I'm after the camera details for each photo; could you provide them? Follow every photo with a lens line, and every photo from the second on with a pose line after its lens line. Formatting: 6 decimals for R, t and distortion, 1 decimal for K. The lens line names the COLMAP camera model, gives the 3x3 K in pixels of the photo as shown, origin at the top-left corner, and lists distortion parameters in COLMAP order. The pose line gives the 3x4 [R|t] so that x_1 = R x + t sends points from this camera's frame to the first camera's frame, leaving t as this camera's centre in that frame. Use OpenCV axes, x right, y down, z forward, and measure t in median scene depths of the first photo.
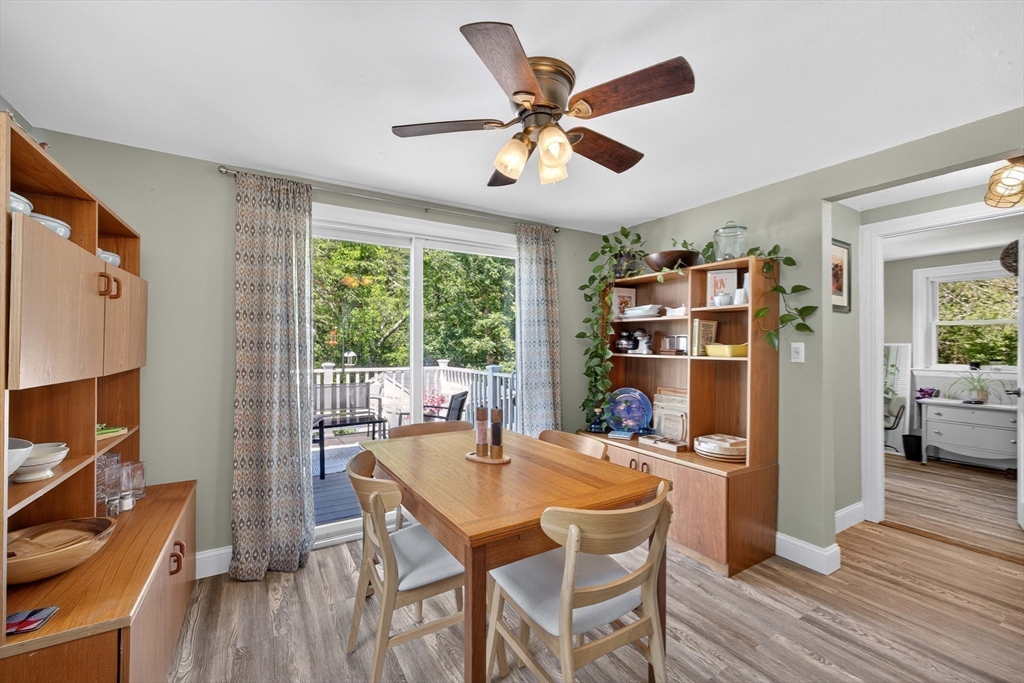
lens RADIAL K [[422.8, 0, 508.9], [0, 422.8, 342.2], [0, 0, 1]] dist [-0.002270, 0.000706]
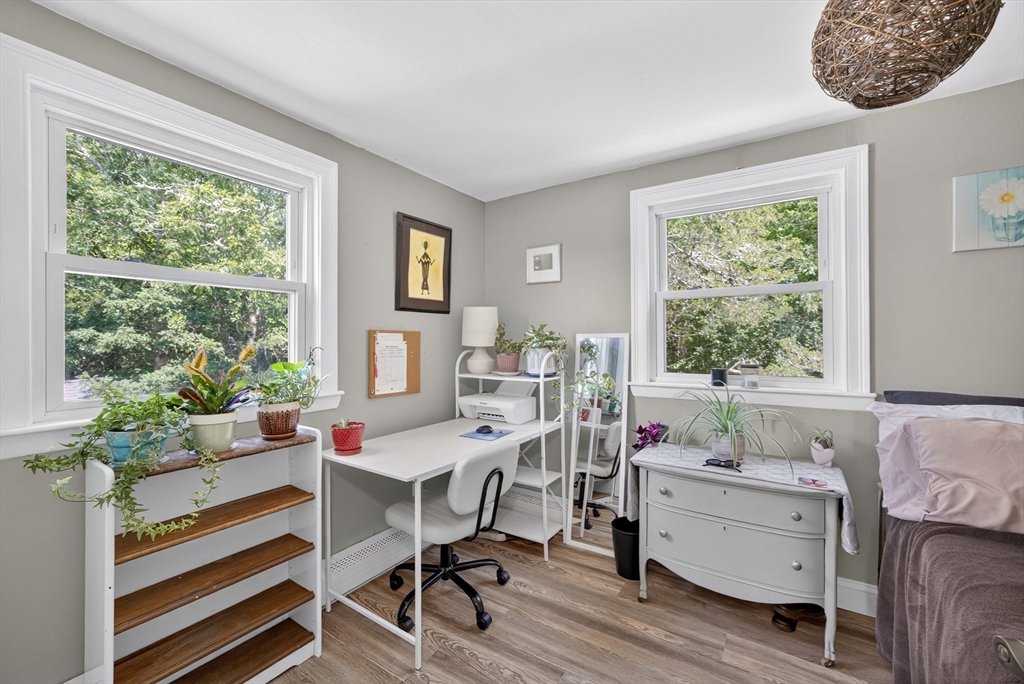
lens RADIAL K [[422.8, 0, 514.6], [0, 422.8, 338.8], [0, 0, 1]] dist [-0.002270, 0.000706]
pose [[0.902159, -0.004320, 0.431382, 0.431683], [0.001024, 0.999968, 0.007872, 0.001550], [-0.431402, -0.006660, 0.902135, 0.423098]]
